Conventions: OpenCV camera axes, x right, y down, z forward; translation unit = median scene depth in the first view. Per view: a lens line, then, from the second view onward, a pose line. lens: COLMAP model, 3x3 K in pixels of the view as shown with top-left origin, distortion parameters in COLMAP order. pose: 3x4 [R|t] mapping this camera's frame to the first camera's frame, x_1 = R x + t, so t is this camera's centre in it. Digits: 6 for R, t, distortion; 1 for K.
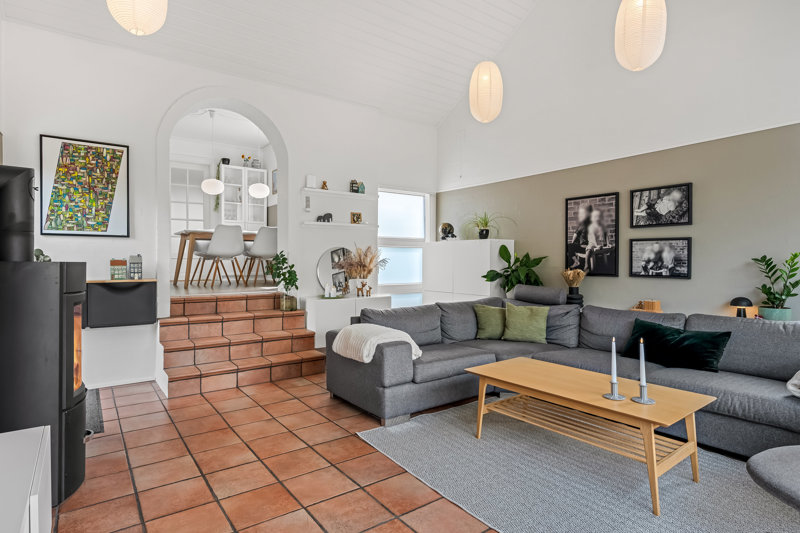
lens RADIAL K [[432.6, 0, 398.1], [0, 432.6, 265.0], [0, 0, 1]] dist [-0.012238, -0.000958]
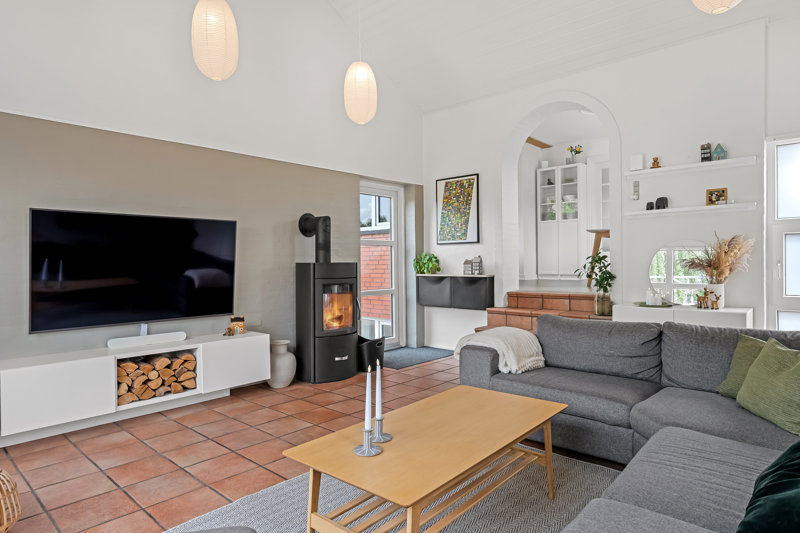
lens RADIAL K [[456.8, 0, 401.7], [0, 456.8, 265.4], [0, 0, 1]] dist [-0.001171, 0.000340]
pose [[0.220931, 0.001204, -0.975289, 0.700477], [-0.001776, 0.999998, 0.000833, 0.003853], [0.975288, 0.001548, 0.220932, 0.472900]]
